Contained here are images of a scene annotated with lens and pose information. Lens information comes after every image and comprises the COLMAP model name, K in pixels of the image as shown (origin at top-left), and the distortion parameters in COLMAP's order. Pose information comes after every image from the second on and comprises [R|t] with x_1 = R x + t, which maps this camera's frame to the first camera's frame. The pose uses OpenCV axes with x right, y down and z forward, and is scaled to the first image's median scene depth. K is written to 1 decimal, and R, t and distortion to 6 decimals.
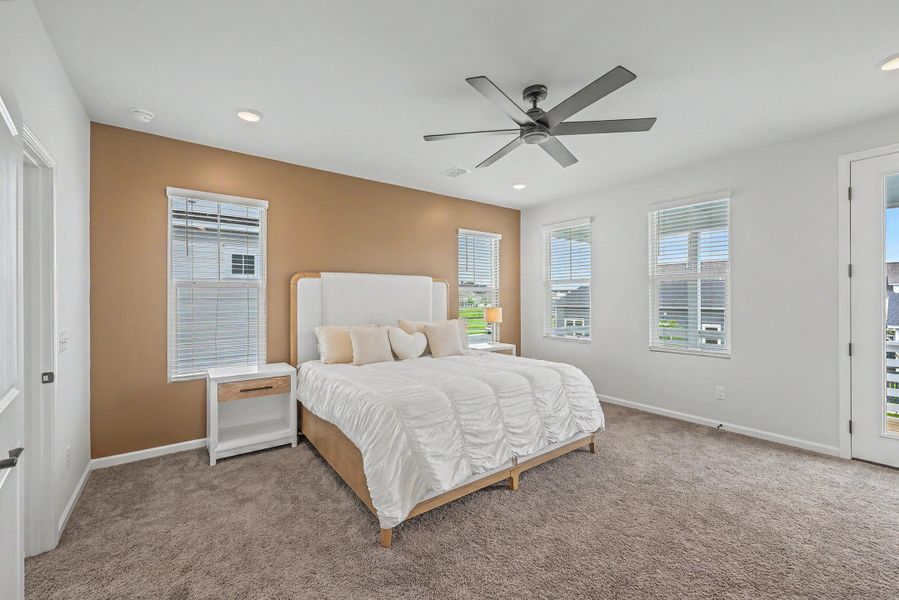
lens RADIAL K [[377.4, 0, 449.5], [0, 377.4, 300.0], [0, 0, 1]] dist [-0.002141, -0.000214]
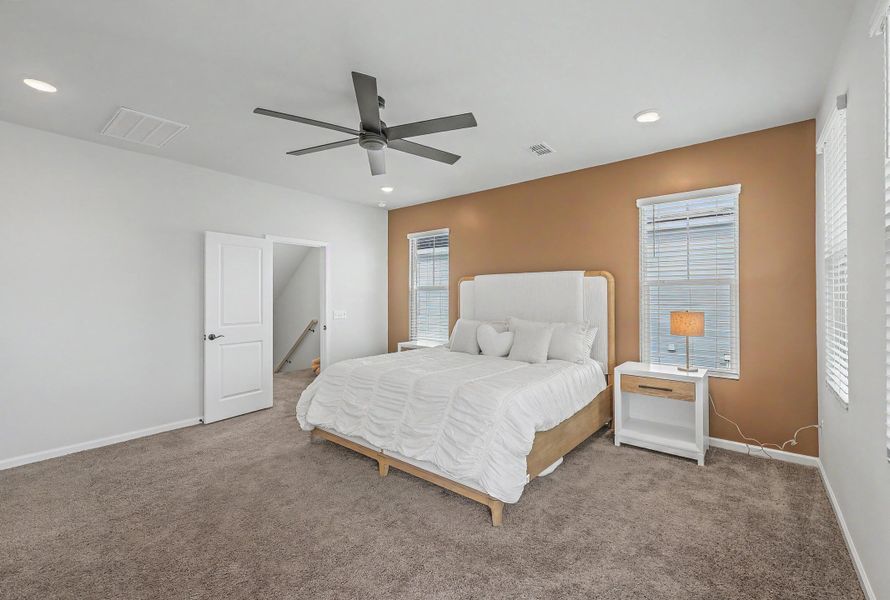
lens RADIAL K [[373.4, 0, 445.8], [0, 373.4, 295.7], [0, 0, 1]] dist [-0.000282, -0.000030]
pose [[0.237282, -0.003579, -0.971434, 0.572647], [-0.002590, 0.999987, -0.004317, -0.001142], [0.971437, 0.003540, 0.237270, 0.425728]]
